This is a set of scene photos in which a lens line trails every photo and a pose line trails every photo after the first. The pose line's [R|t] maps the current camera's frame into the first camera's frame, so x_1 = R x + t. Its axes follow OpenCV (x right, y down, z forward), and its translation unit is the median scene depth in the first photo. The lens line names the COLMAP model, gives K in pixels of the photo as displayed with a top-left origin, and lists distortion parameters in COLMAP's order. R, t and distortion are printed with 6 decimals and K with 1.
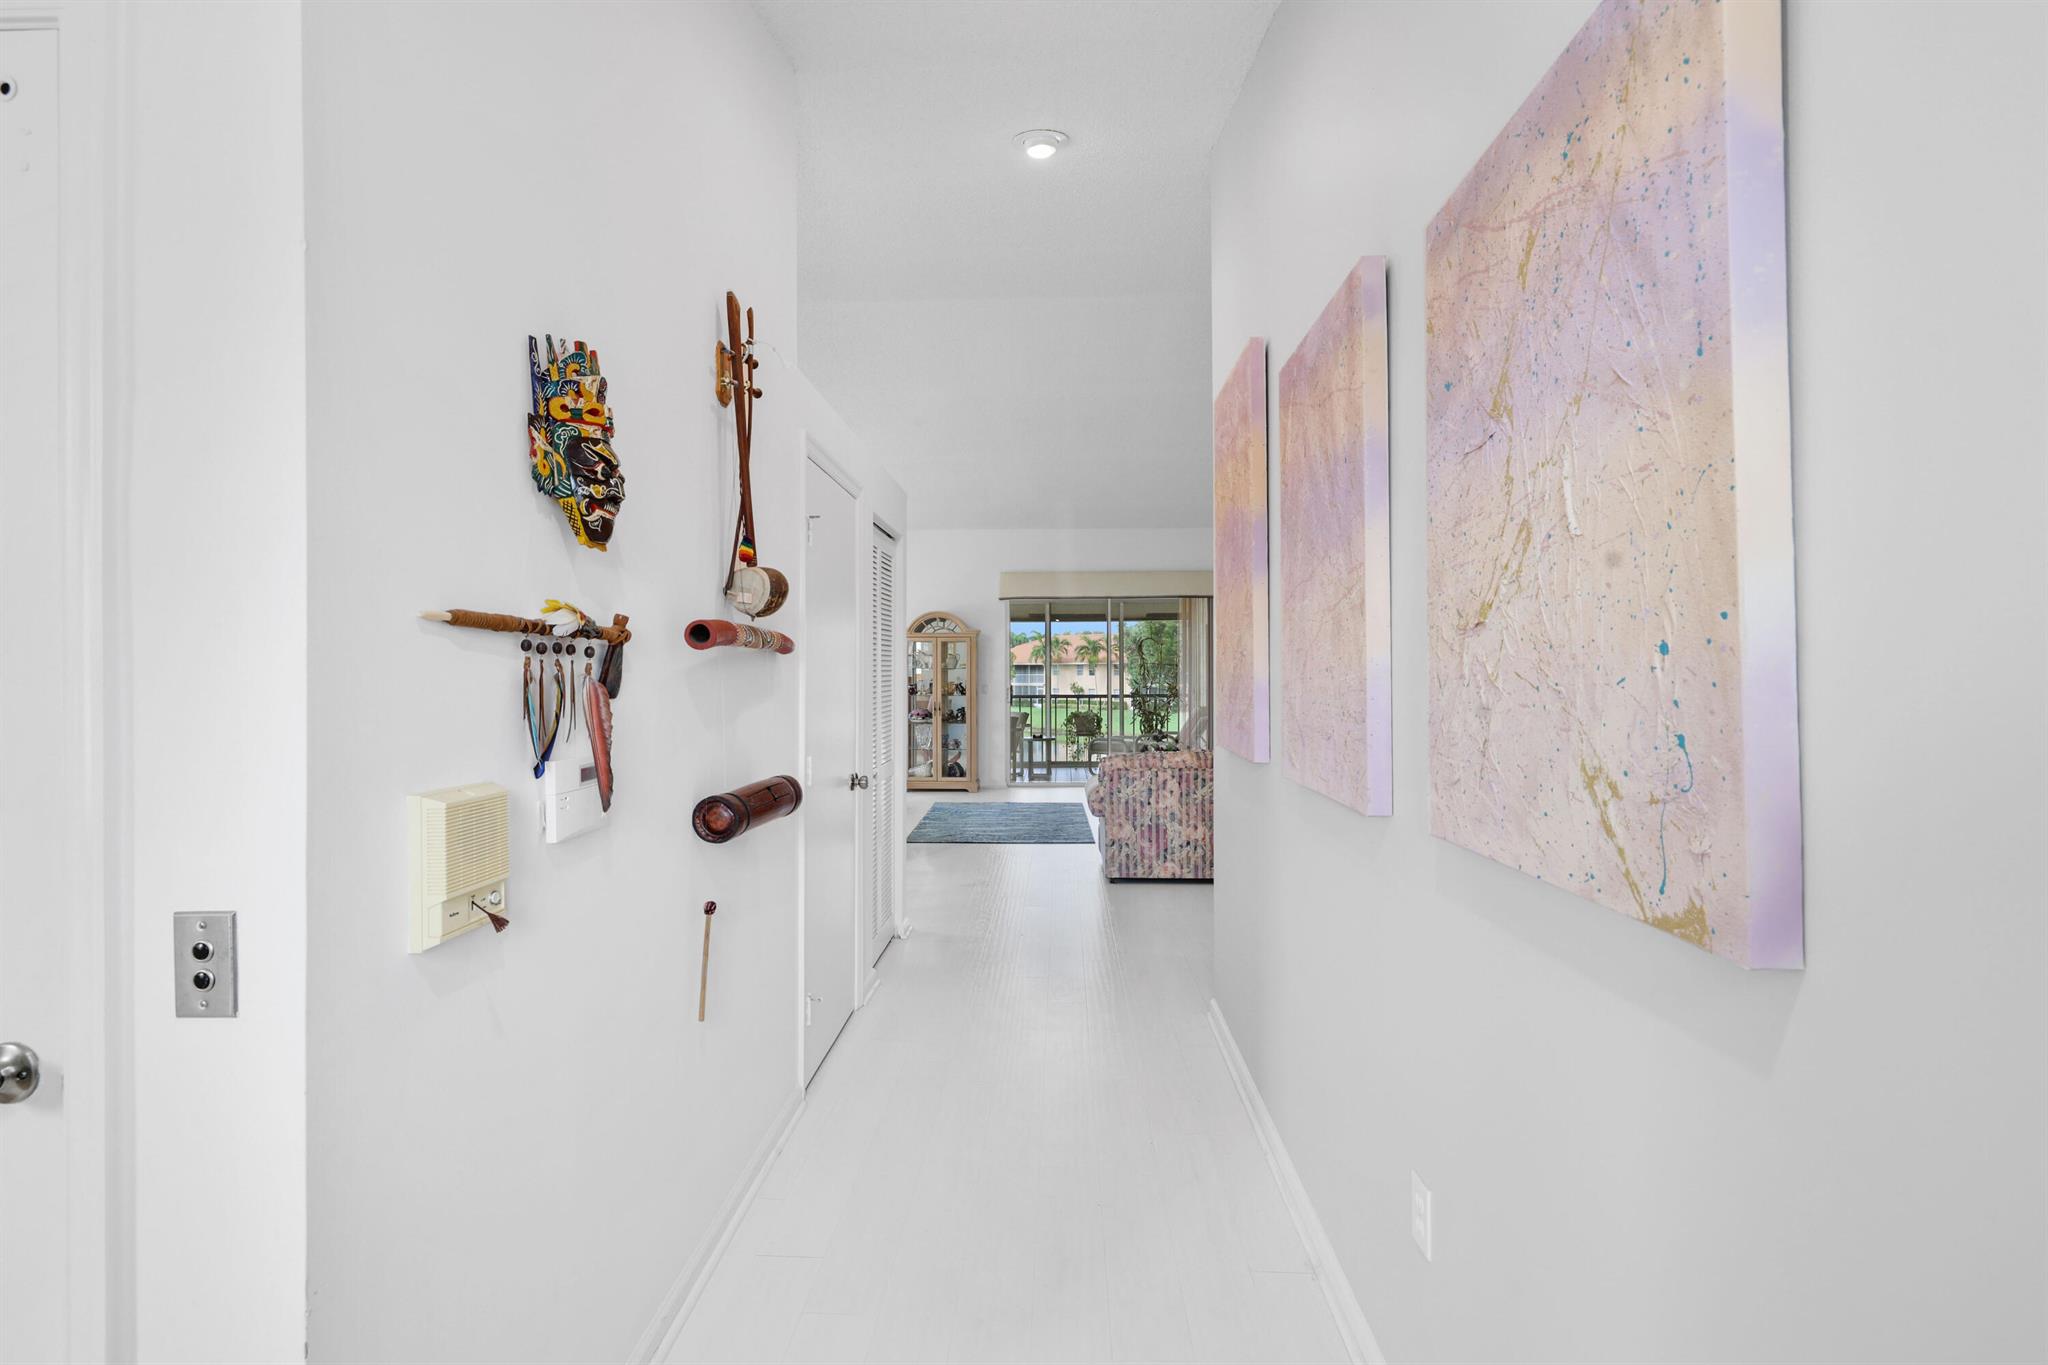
lens RADIAL K [[872.6, 0, 1025.2], [0, 872.6, 672.3], [0, 0, 1]] dist [-0.001193, 0.000597]
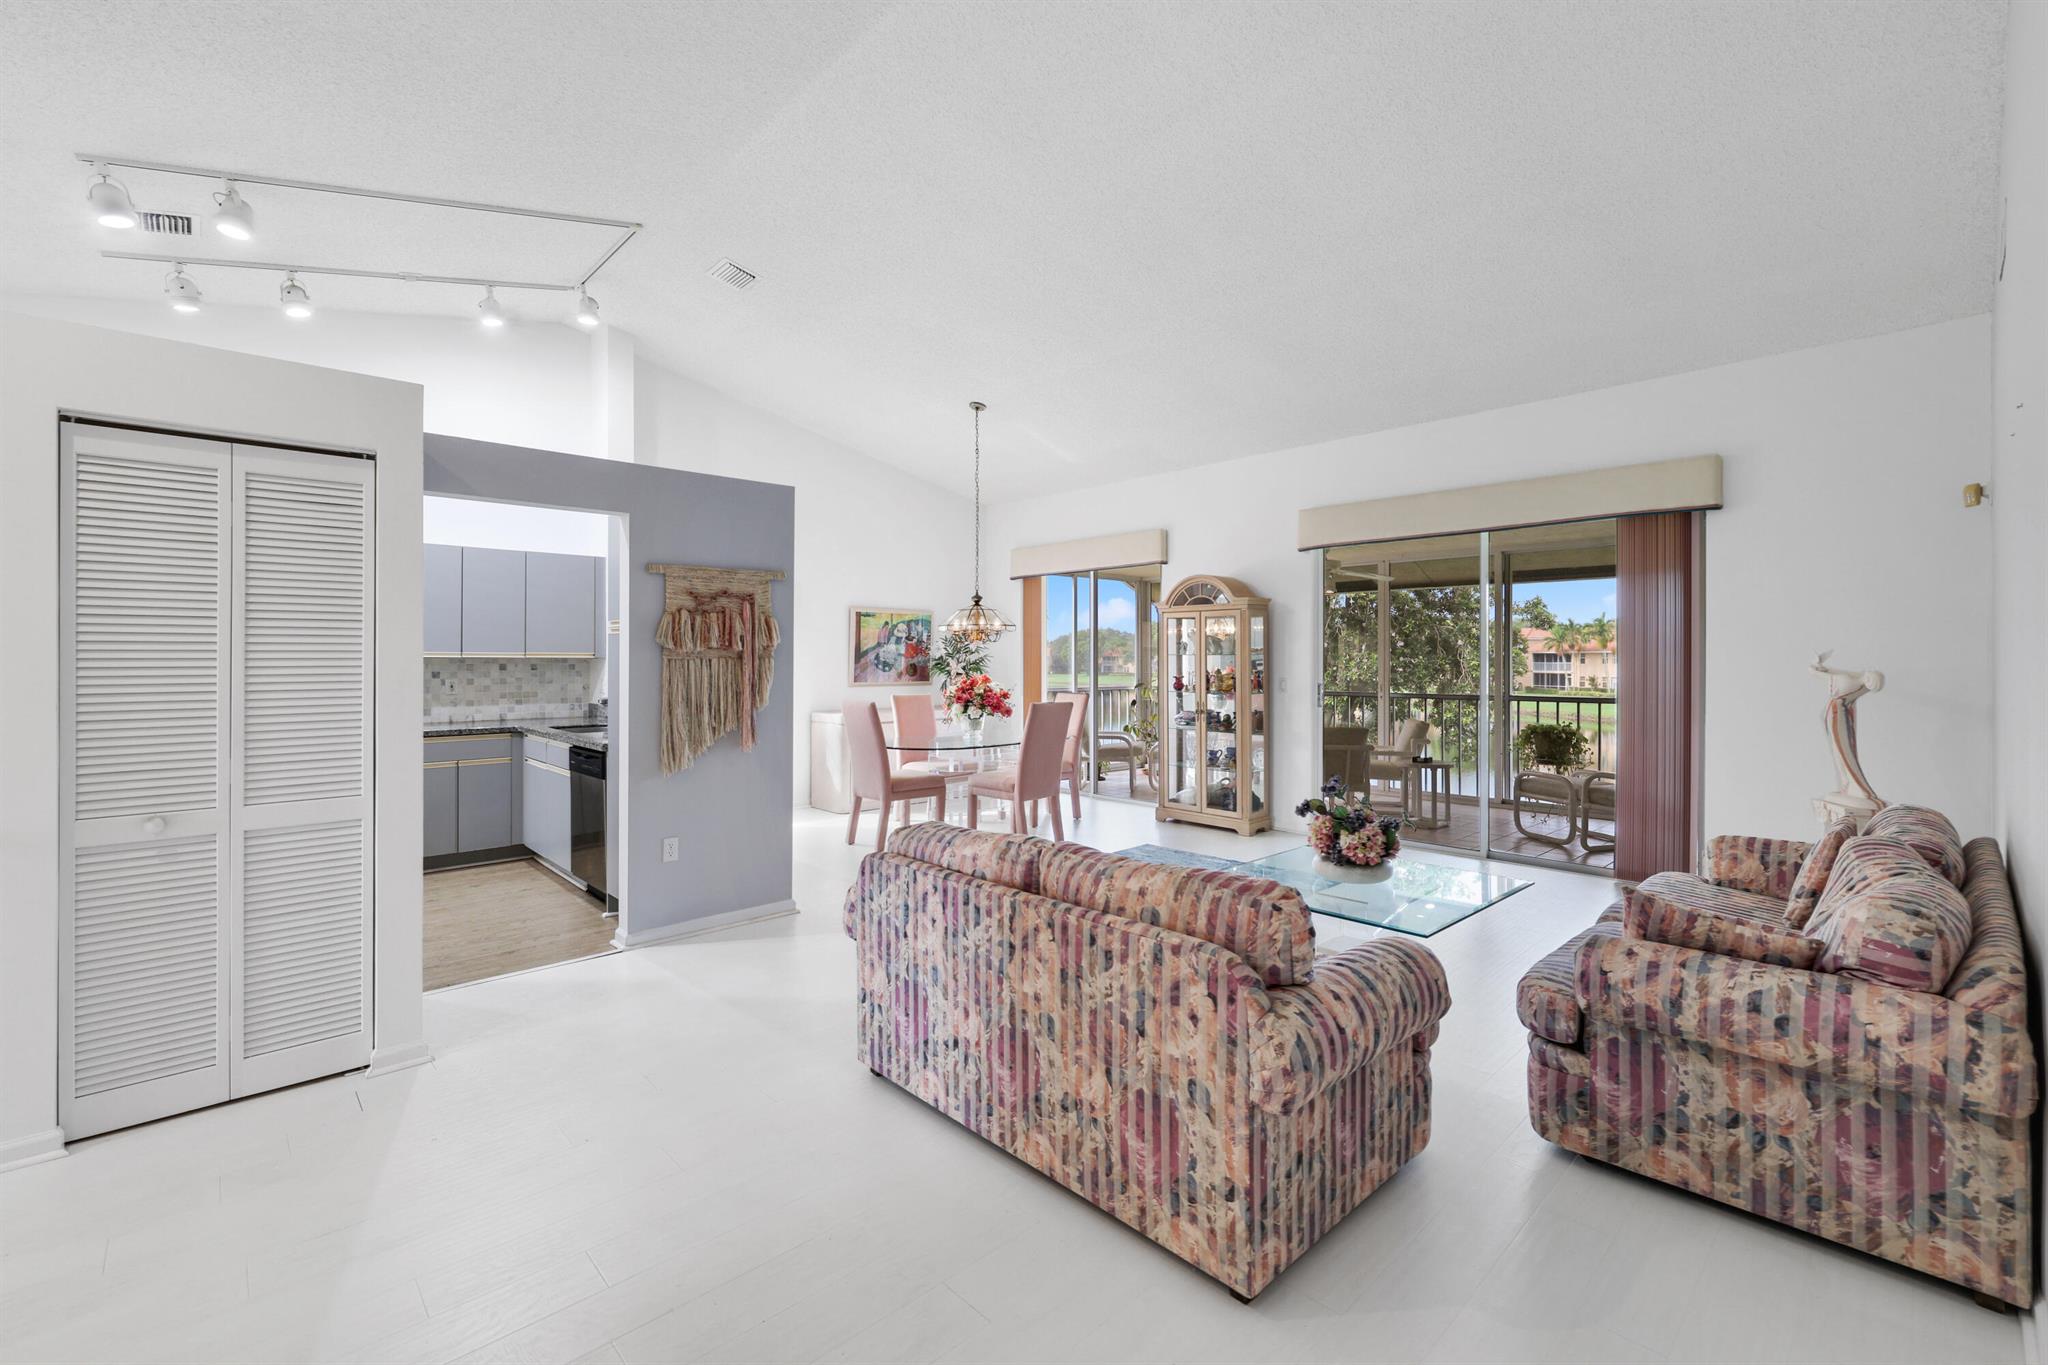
lens RADIAL K [[872.6, 0, 1036.0], [0, 872.6, 667.6], [0, 0, 1]] dist [-0.001193, 0.000597]
pose [[0.724548, 0.006641, -0.689192, 0.671977], [-0.000833, 0.999961, 0.008759, 0.000178], [0.689224, -0.005772, 0.724526, 0.908561]]
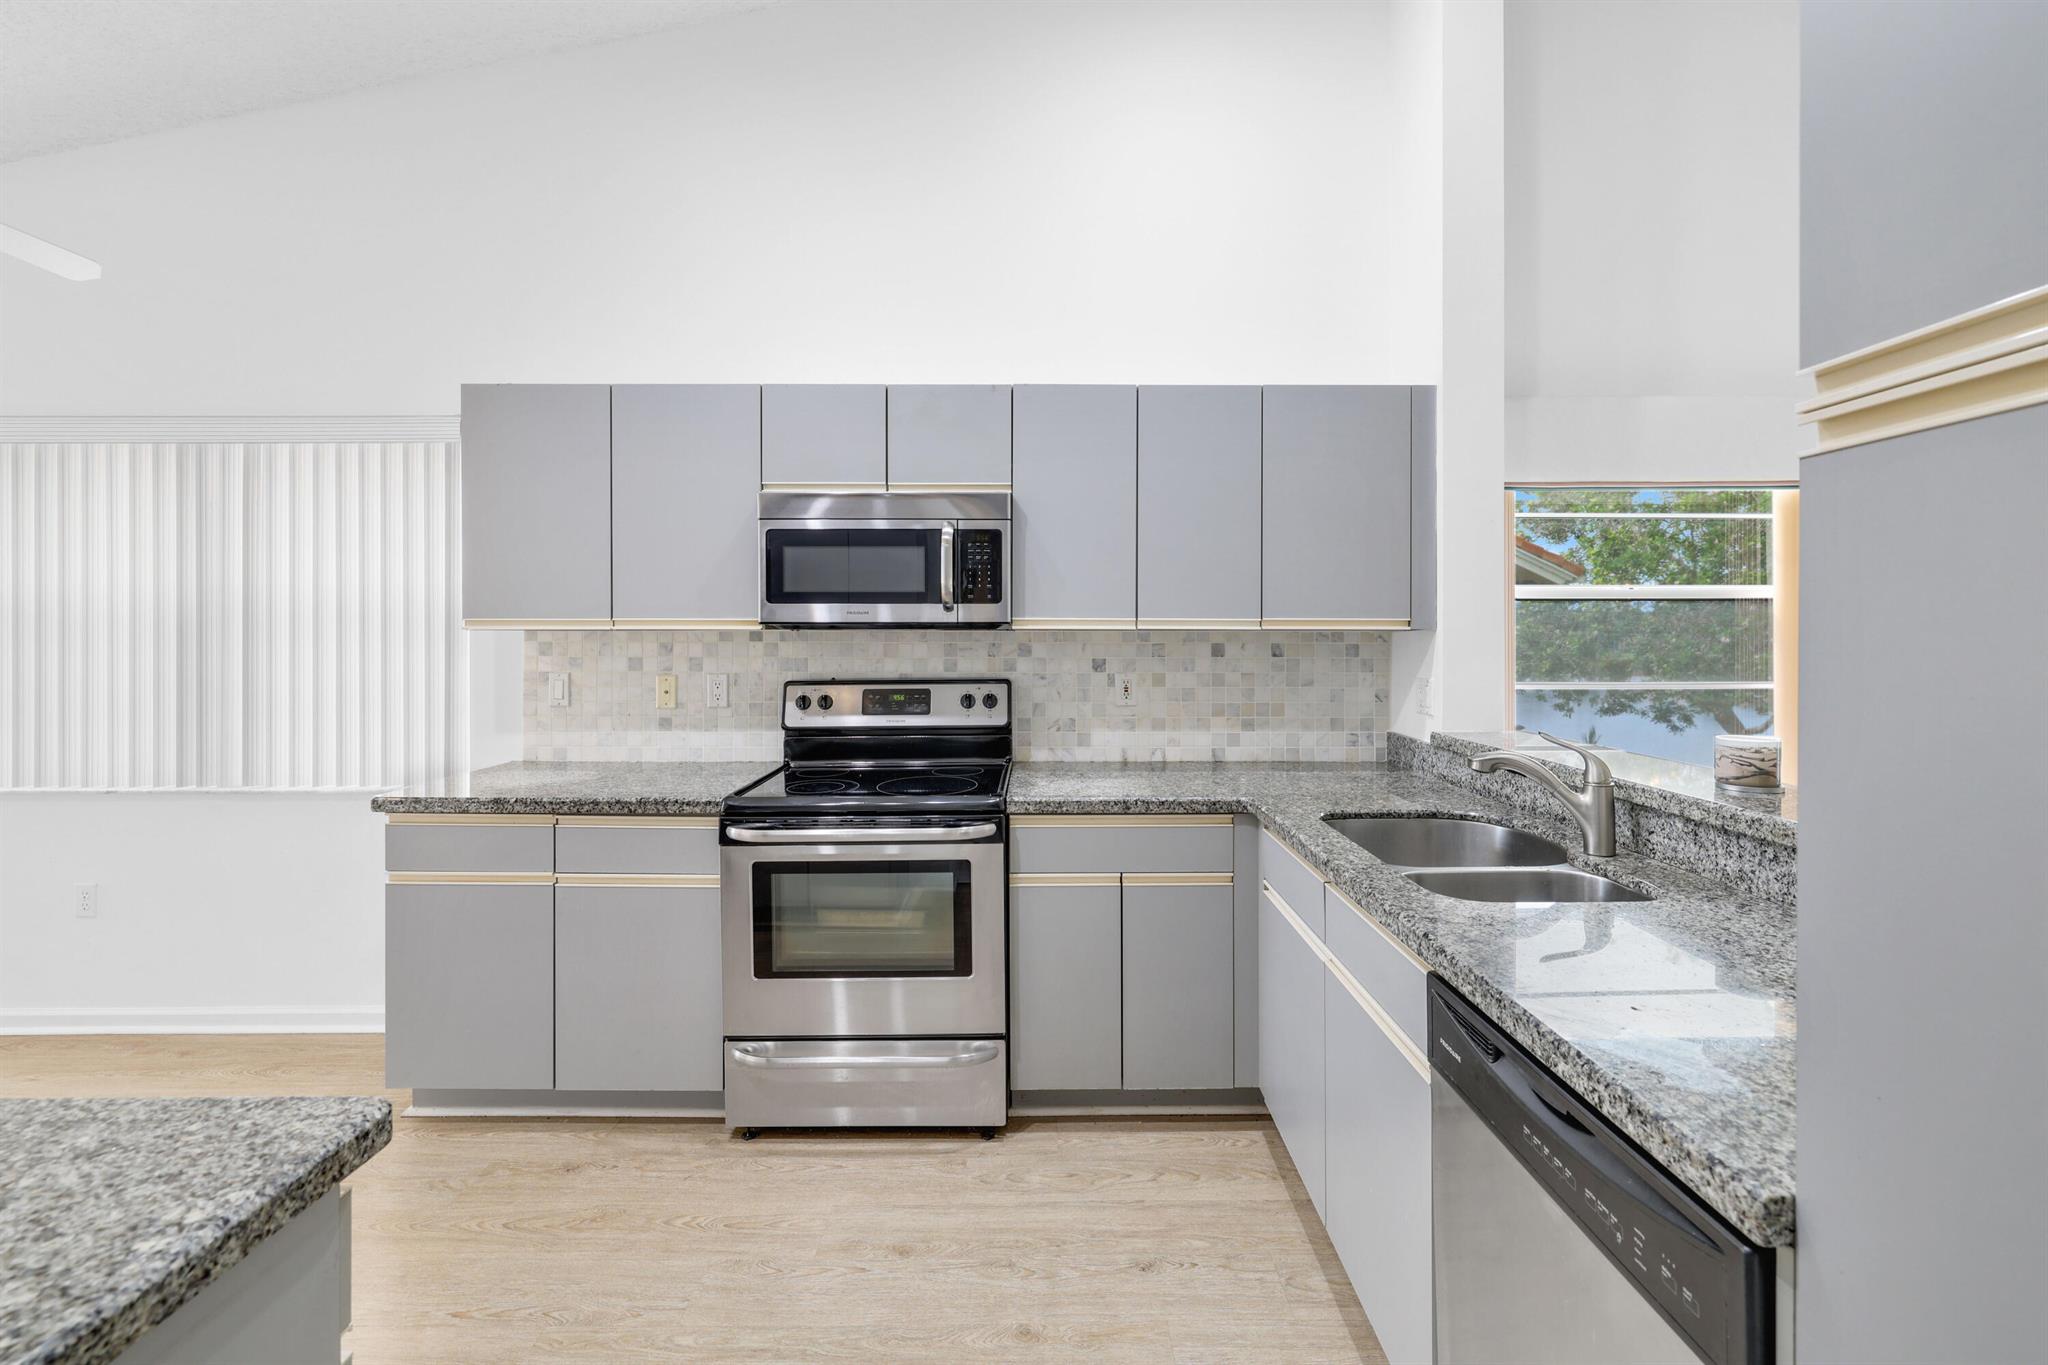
lens RADIAL K [[872.6, 0, 1031.8], [0, 872.6, 633.7], [0, 0, 1]] dist [-0.001193, 0.000597]
pose [[0.040509, -0.001169, -0.999179, -0.286566], [-0.001394, 0.999998, -0.001226, 0.001120], [0.999178, 0.001443, 0.040507, 1.173340]]
